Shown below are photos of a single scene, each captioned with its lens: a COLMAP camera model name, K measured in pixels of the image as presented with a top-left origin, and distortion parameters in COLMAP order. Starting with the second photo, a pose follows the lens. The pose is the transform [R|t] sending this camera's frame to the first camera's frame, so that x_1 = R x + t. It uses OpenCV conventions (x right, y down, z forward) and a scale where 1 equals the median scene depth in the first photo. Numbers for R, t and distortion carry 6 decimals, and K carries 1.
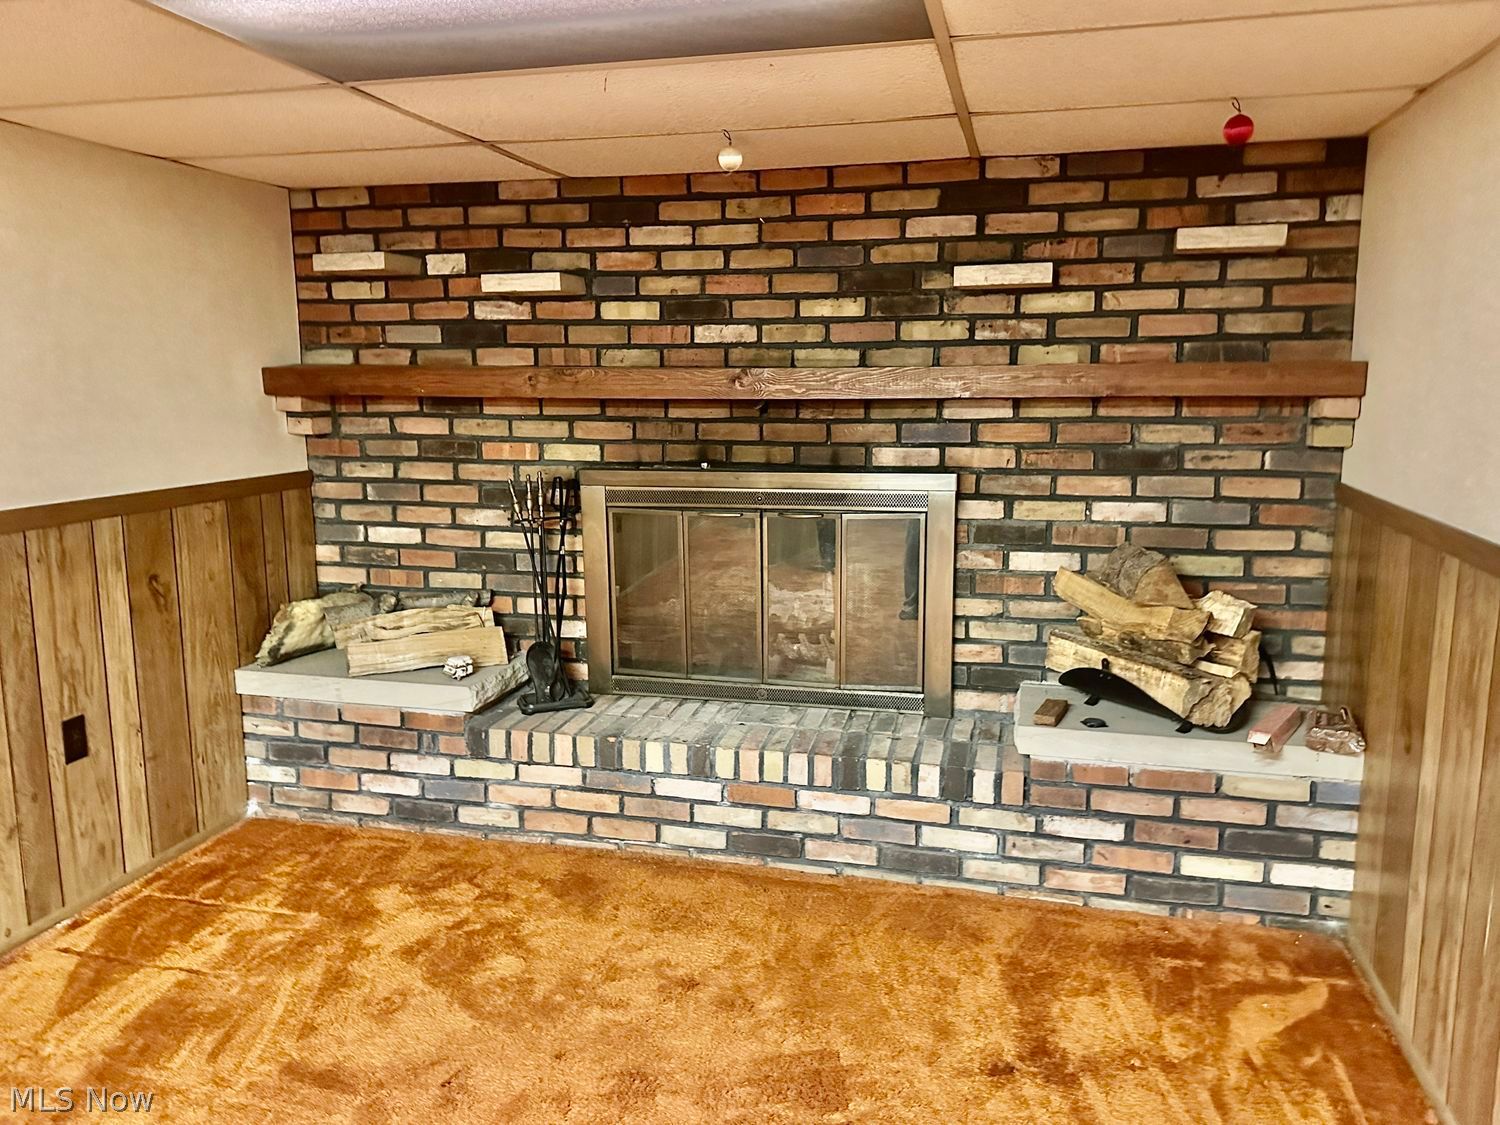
lens RADIAL K [[1138.4, 0, 746.8], [0, 1138.4, 565.0], [0, 0, 1]] dist [0.084388, -0.122126]
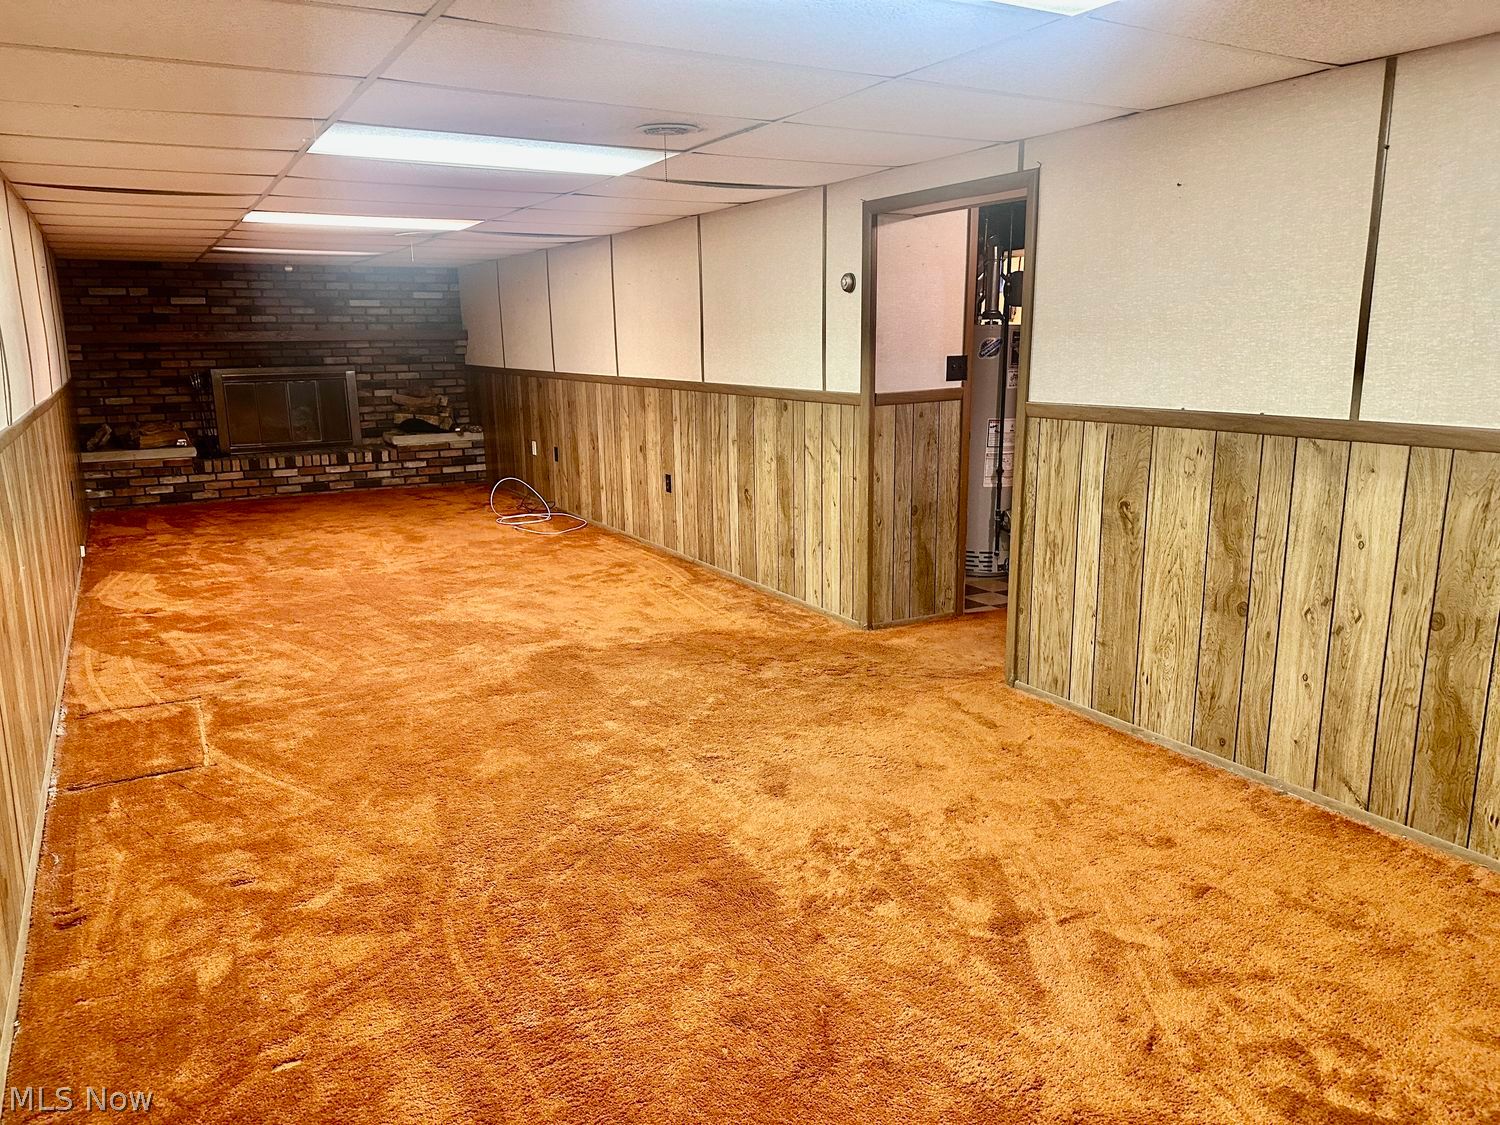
lens RADIAL K [[1138.4, 0, 746.8], [0, 1138.4, 565.0], [0, 0, 1]] dist [0.084388, -0.122126]
pose [[0.730415, -0.145252, 0.667379, -1.190159], [0.124421, 0.989072, 0.079094, 0.339240], [-0.671575, 0.025265, 0.740506, -1.995576]]
